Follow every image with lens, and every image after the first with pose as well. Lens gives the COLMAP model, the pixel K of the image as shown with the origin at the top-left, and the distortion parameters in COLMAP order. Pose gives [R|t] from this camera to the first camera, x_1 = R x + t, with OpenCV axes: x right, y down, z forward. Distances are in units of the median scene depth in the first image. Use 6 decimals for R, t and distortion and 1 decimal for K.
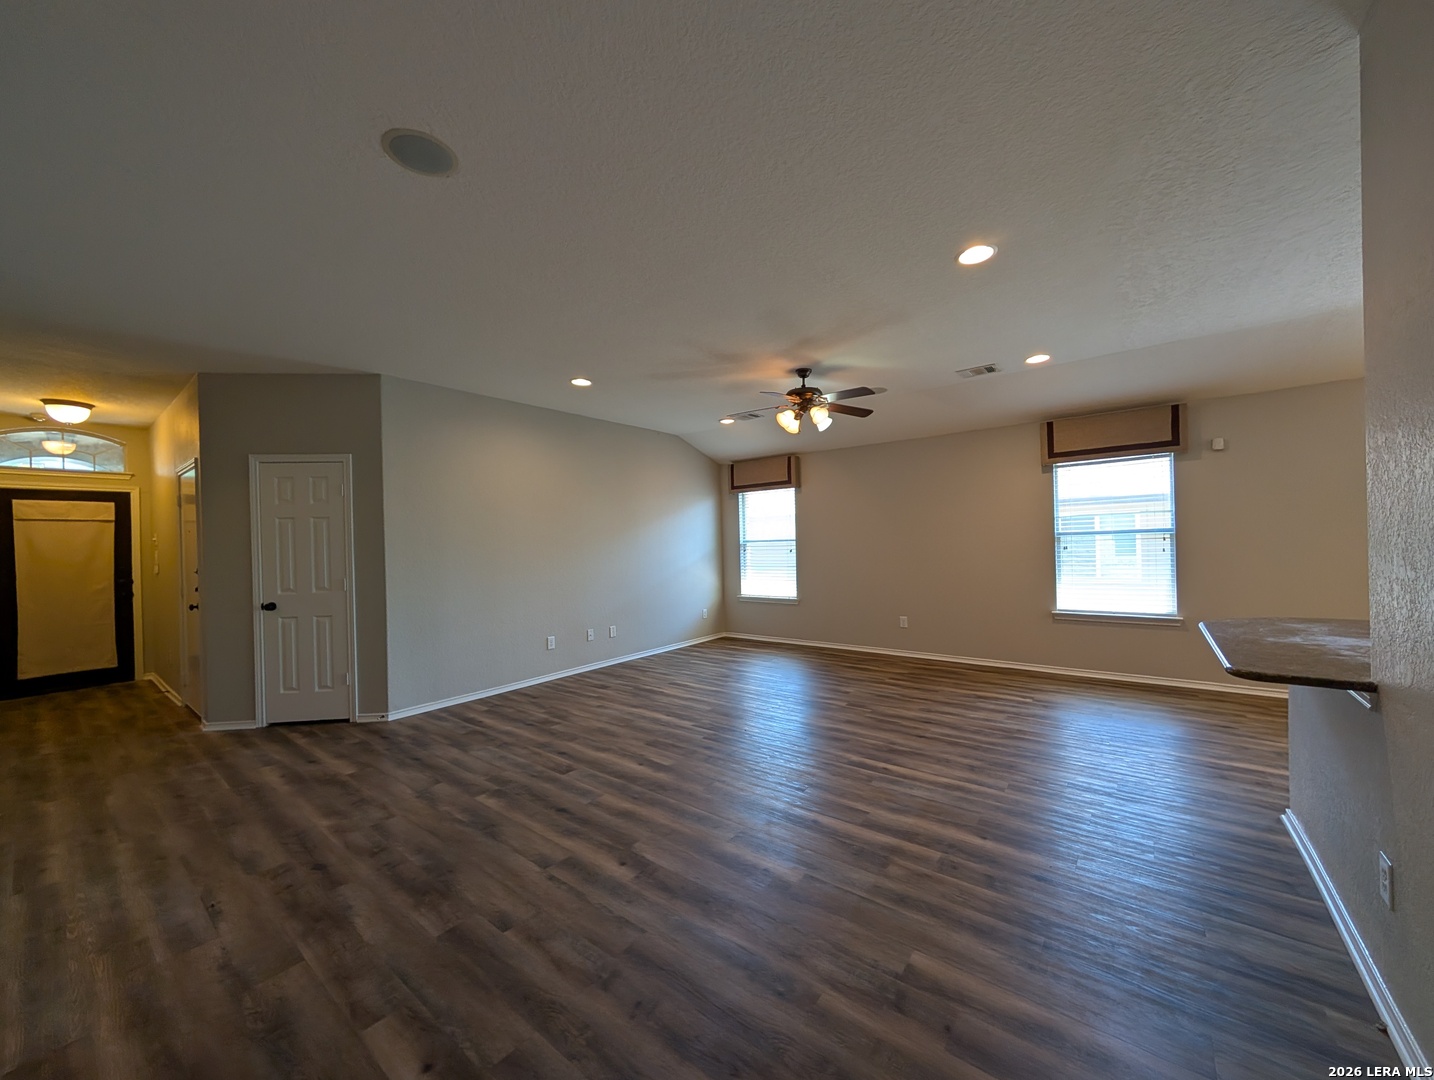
lens RADIAL K [[542.8, 0, 719.4], [0, 542.8, 541.1], [0, 0, 1]] dist [0.000312, 0.000193]
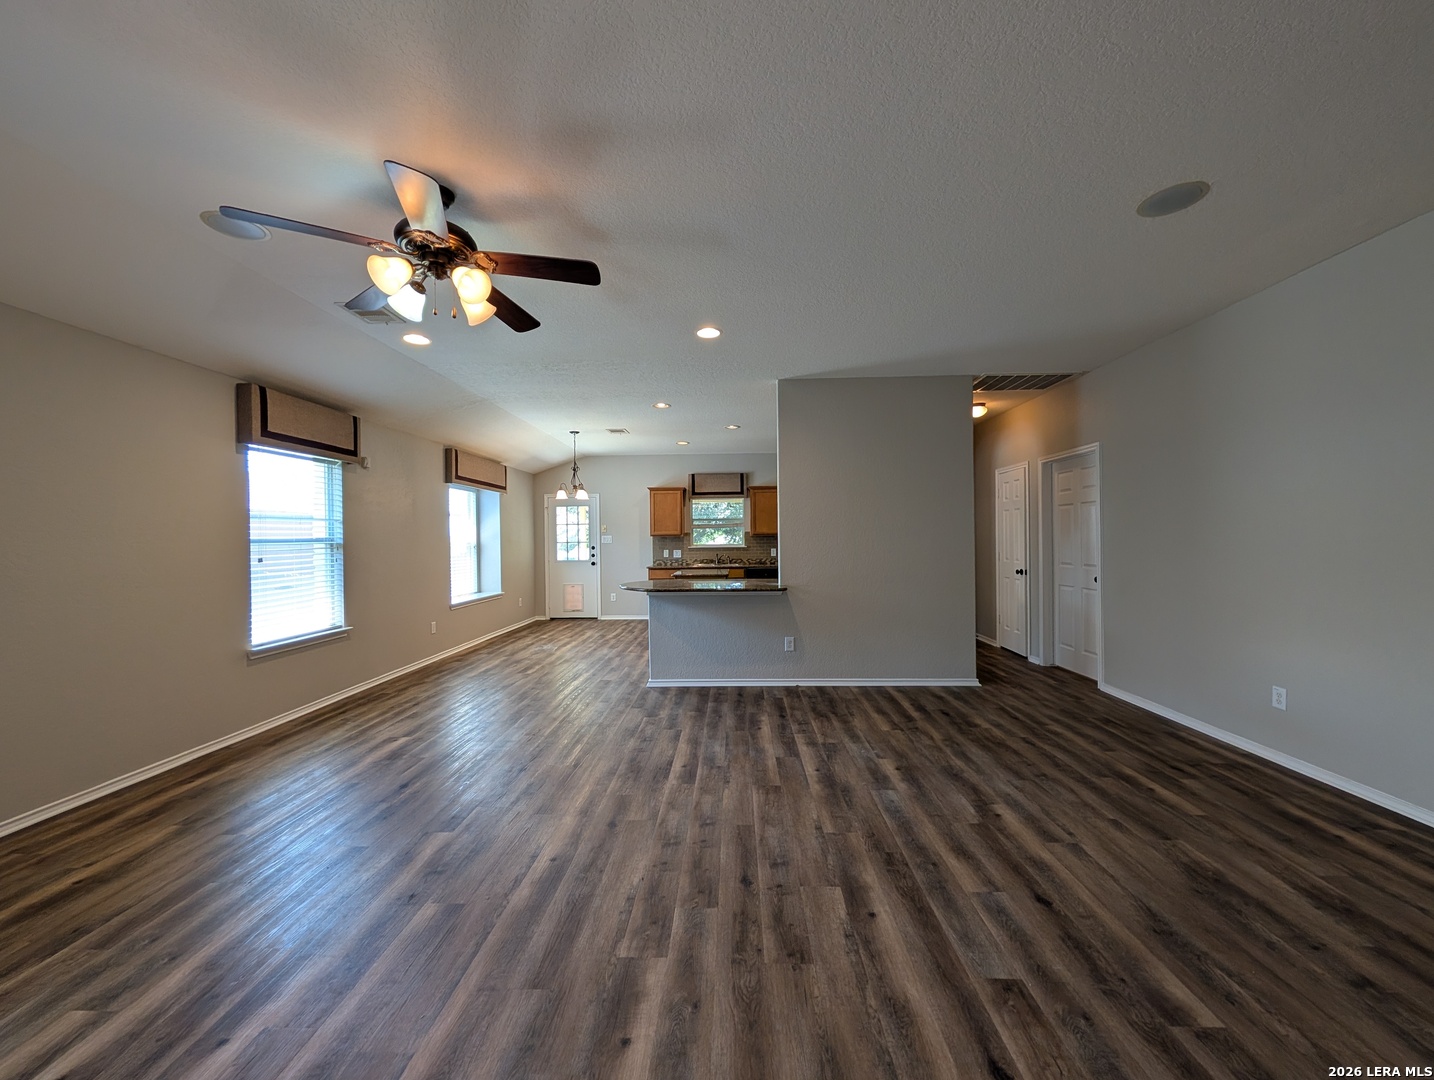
lens RADIAL K [[542.8, 0, 719.4], [0, 542.8, 541.1], [0, 0, 1]] dist [0.000312, 0.000193]
pose [[-0.594548, 0.030453, 0.803483, -0.454258], [0.025542, 0.999494, -0.018982, 0.022310], [-0.803654, 0.009236, -0.595025, 1.280239]]
